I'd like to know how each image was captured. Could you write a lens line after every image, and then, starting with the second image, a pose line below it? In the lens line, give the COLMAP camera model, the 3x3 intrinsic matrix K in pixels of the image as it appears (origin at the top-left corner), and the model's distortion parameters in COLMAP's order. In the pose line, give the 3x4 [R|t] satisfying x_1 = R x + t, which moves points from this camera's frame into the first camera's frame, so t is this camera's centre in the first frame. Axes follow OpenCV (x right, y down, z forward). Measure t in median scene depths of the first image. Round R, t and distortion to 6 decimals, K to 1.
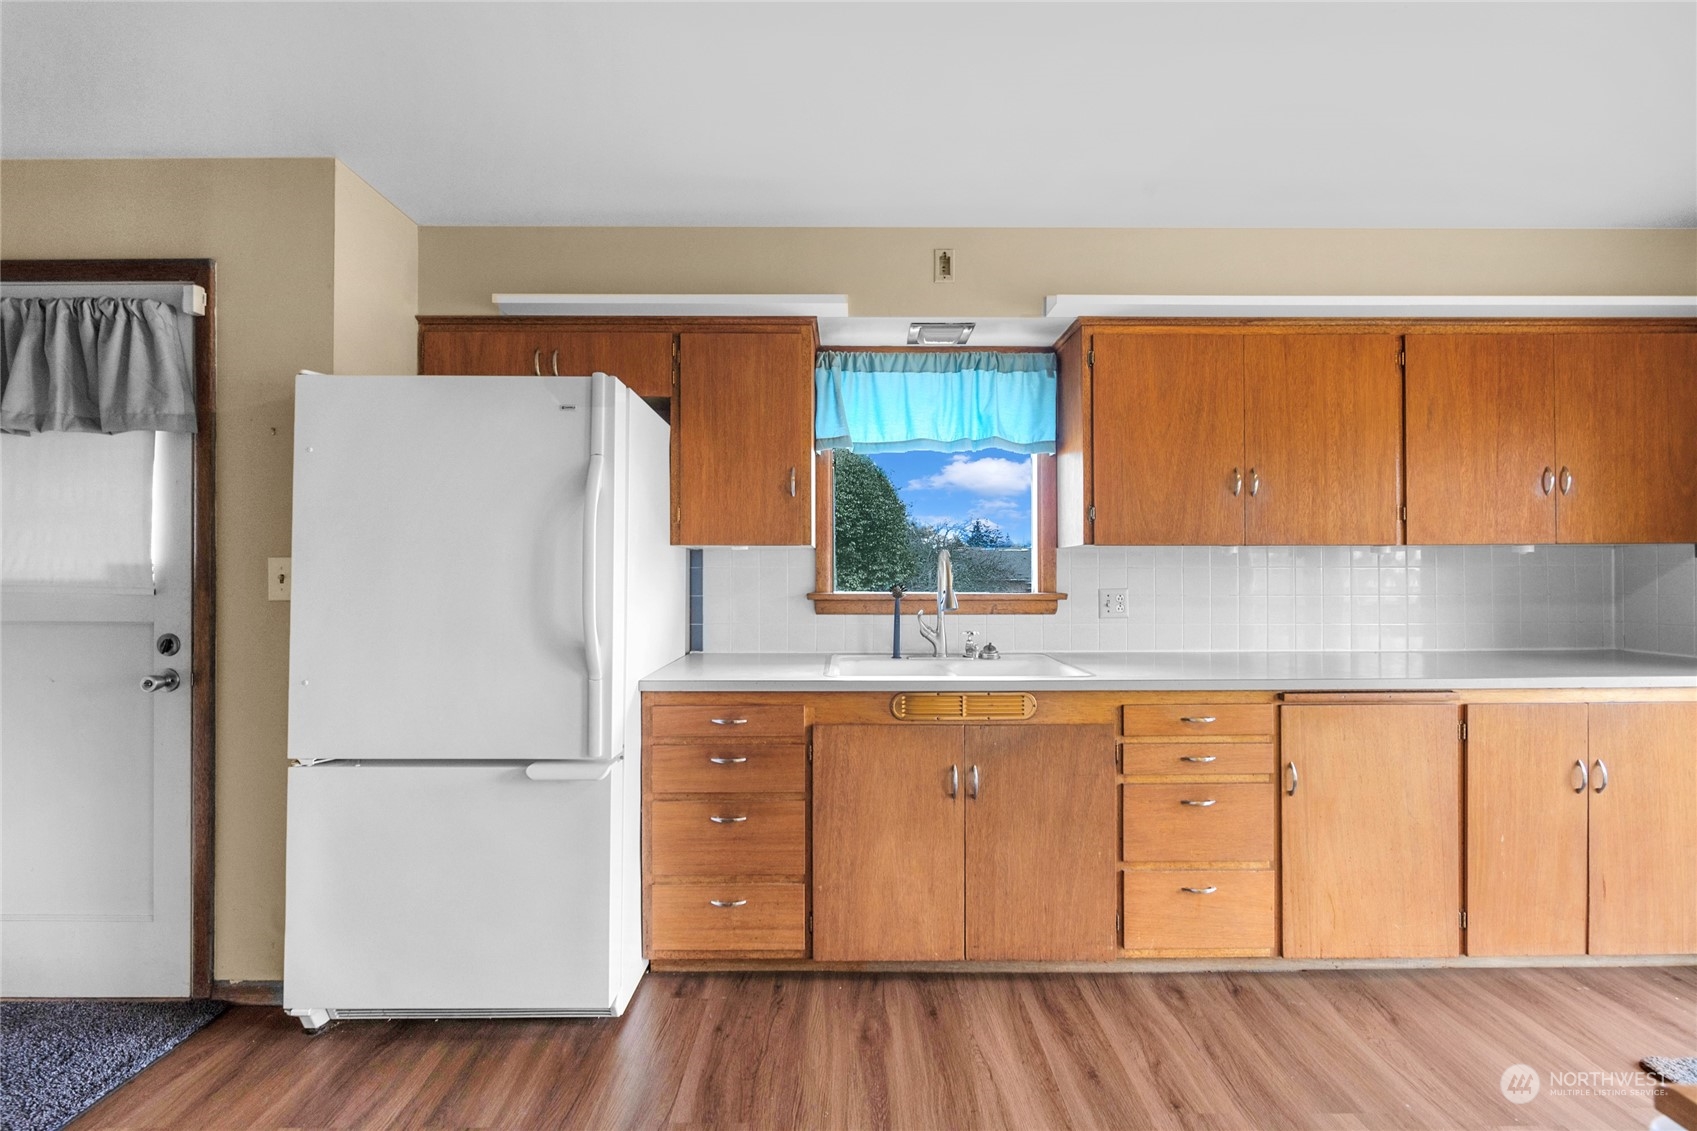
lens RADIAL K [[675.4, 0, 851.0], [0, 675.4, 570.7], [0, 0, 1]] dist [-0.001297, 0.000133]
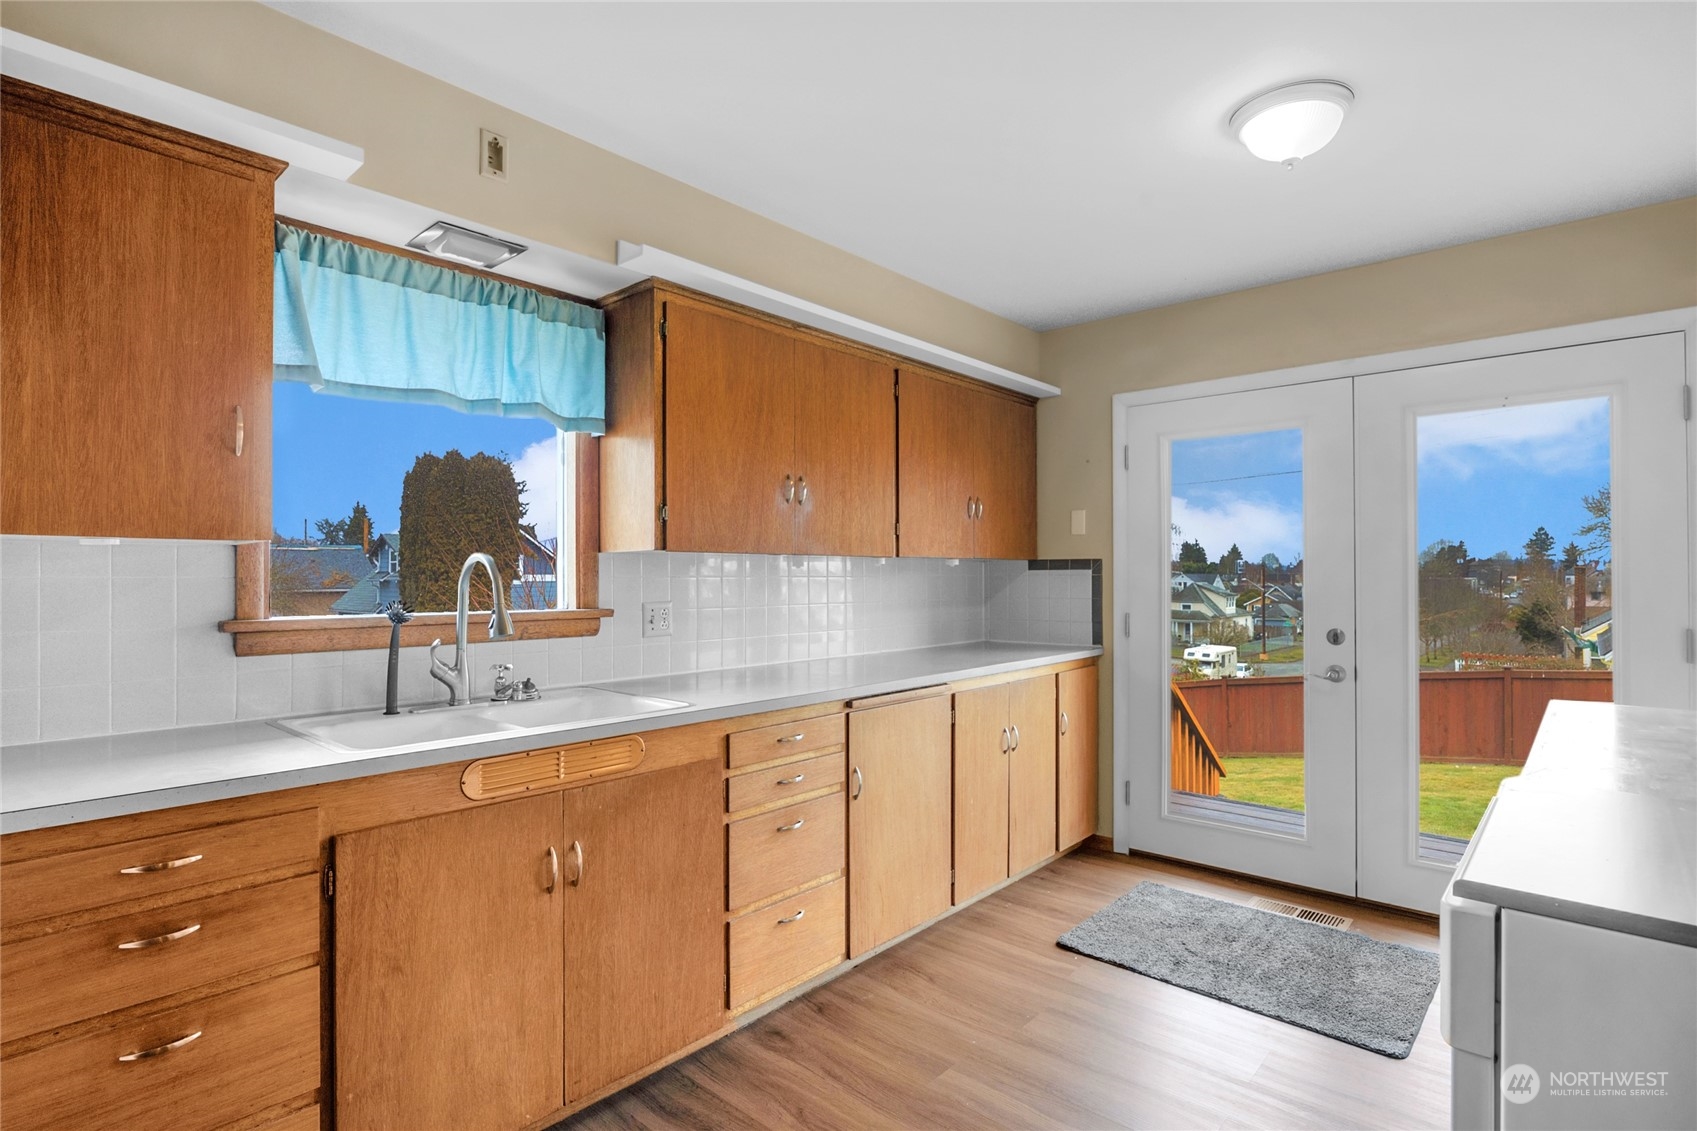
lens RADIAL K [[838.8, 0, 848.5], [0, 838.8, 571.4], [0, 0, 1]] dist [-0.011277, 0.000796]
pose [[0.672271, 0.004405, 0.740292, -0.265313], [0.000294, 0.999981, -0.006217, -0.005784], [-0.740305, 0.004397, 0.672257, 0.129198]]
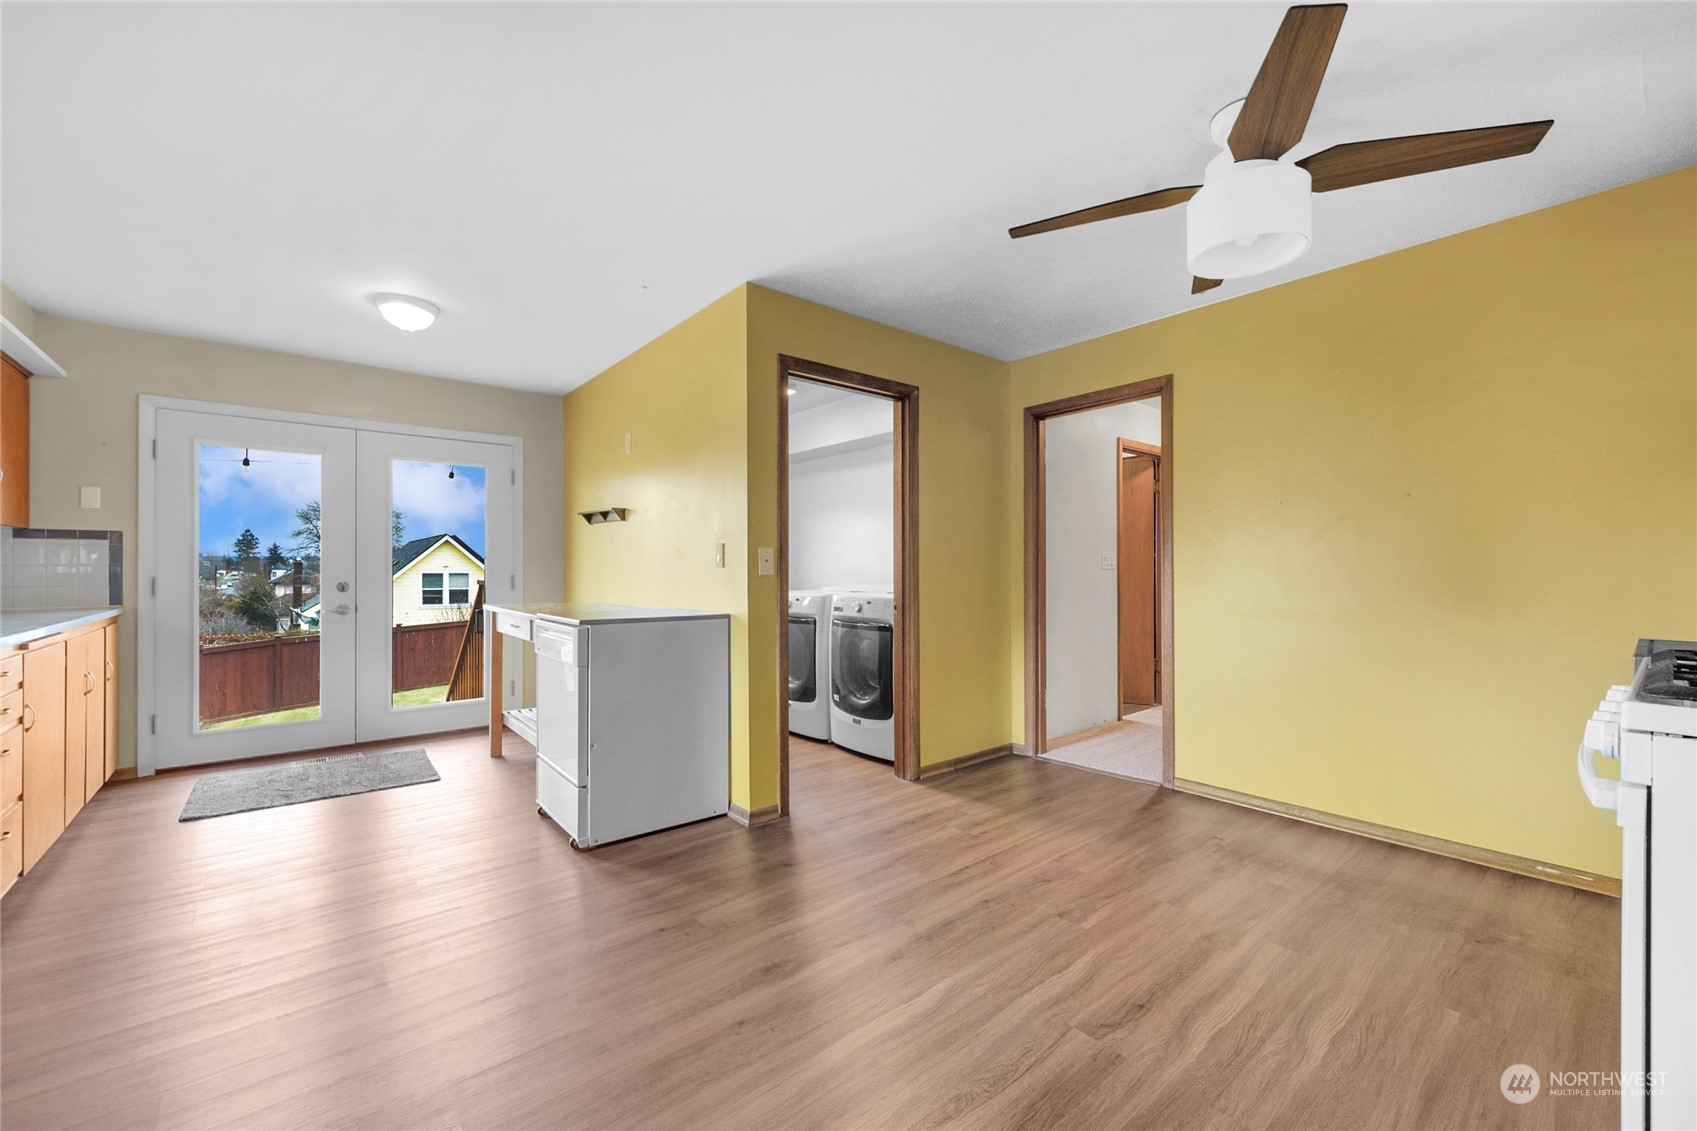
lens RADIAL K [[686.8, 0, 855.6], [0, 686.8, 570.2], [0, 0, 1]] dist [-0.002839, -0.000567]
pose [[-0.634588, 0.001451, 0.772849, -1.000557], [-0.000600, 0.999997, -0.002371, 0.052061], [-0.772850, -0.001968, -0.634585, 0.566494]]
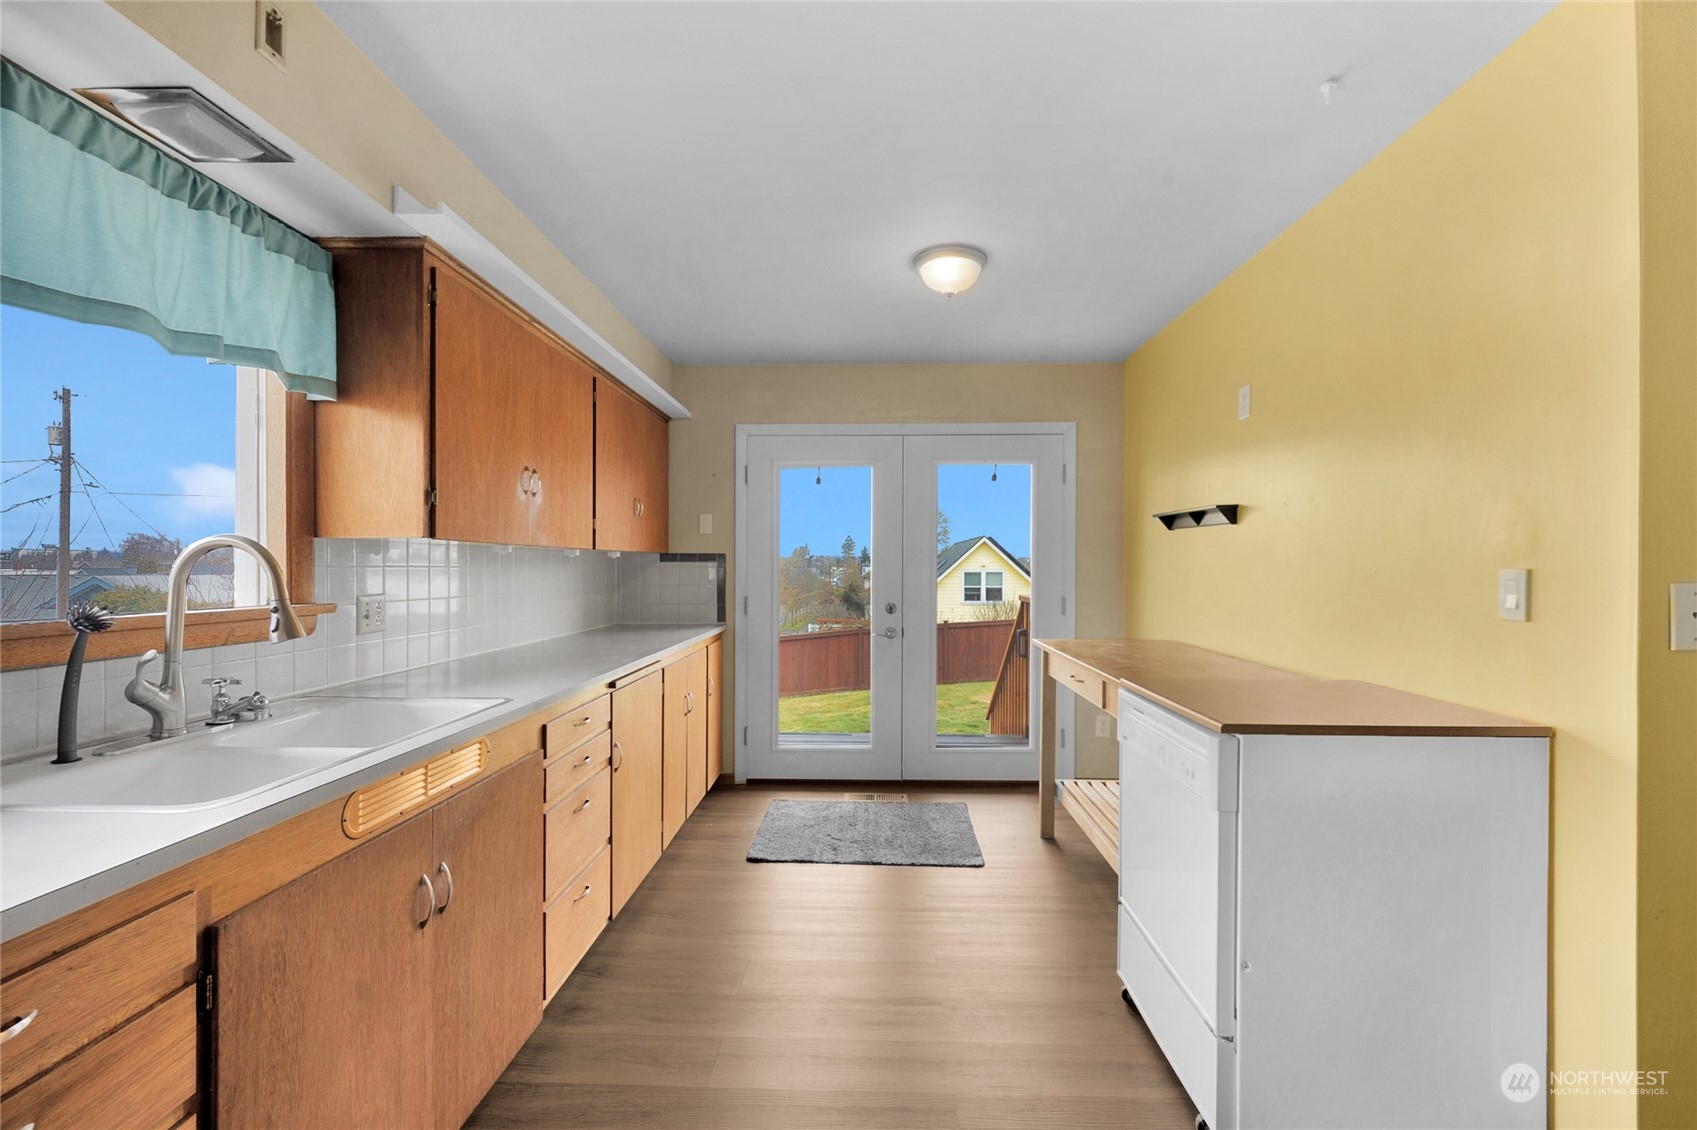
lens RADIAL K [[701.4, 0, 849.9], [0, 701.4, 568.7], [0, 0, 1]] dist [0.000631, 0.000391]
pose [[0.037669, -0.001133, 0.999290, -0.434923], [-0.002998, 0.999995, 0.001247, -0.005716], [-0.999286, -0.003042, 0.037665, 0.497698]]
